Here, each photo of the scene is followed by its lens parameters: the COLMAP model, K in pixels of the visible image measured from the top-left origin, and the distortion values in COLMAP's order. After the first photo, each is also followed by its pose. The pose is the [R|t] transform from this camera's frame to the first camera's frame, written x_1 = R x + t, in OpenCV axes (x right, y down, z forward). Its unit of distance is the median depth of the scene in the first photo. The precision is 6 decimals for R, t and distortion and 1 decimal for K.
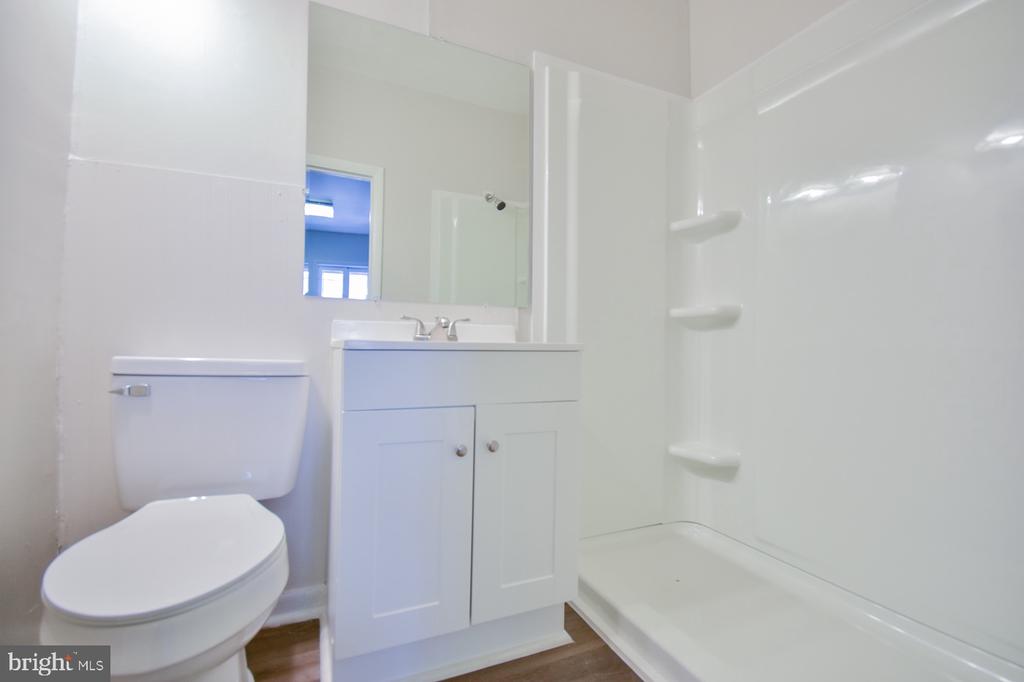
lens RADIAL K [[443.7, 0, 503.2], [0, 443.7, 341.4], [0, 0, 1]] dist [0.001657, 0.000086]
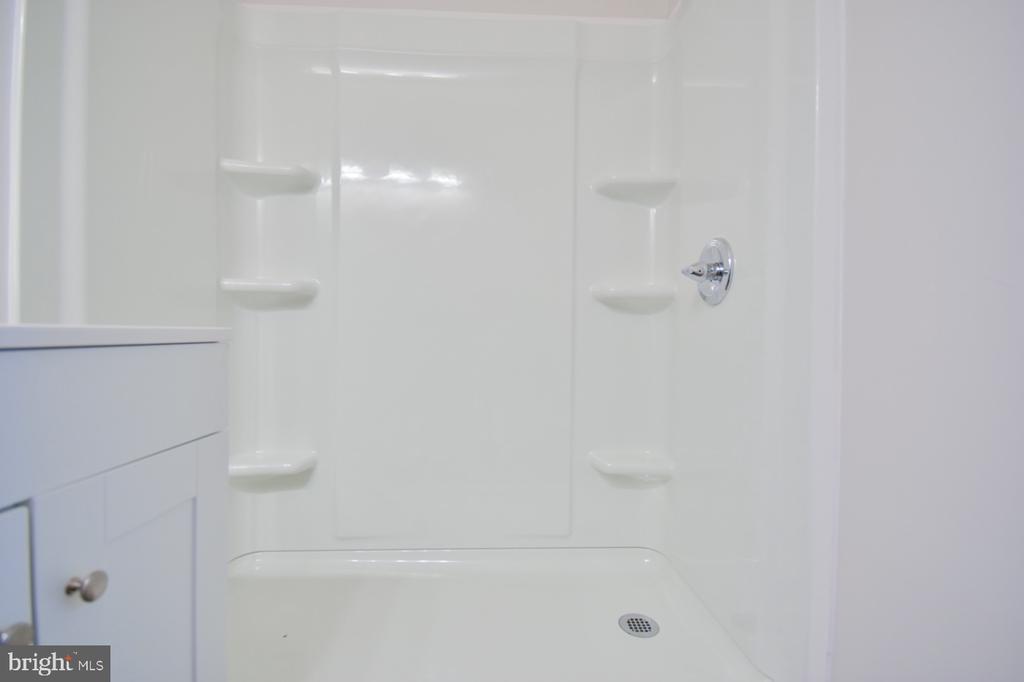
lens RADIAL K [[463.7, 0, 529.9], [0, 463.7, 335.3], [0, 0, 1]] dist [0.000408, -0.000020]
pose [[0.415345, -0.021046, 0.909420, -0.122122], [-0.005433, 0.999657, 0.025616, -0.002361], [-0.909648, -0.015581, 0.415088, 0.240499]]
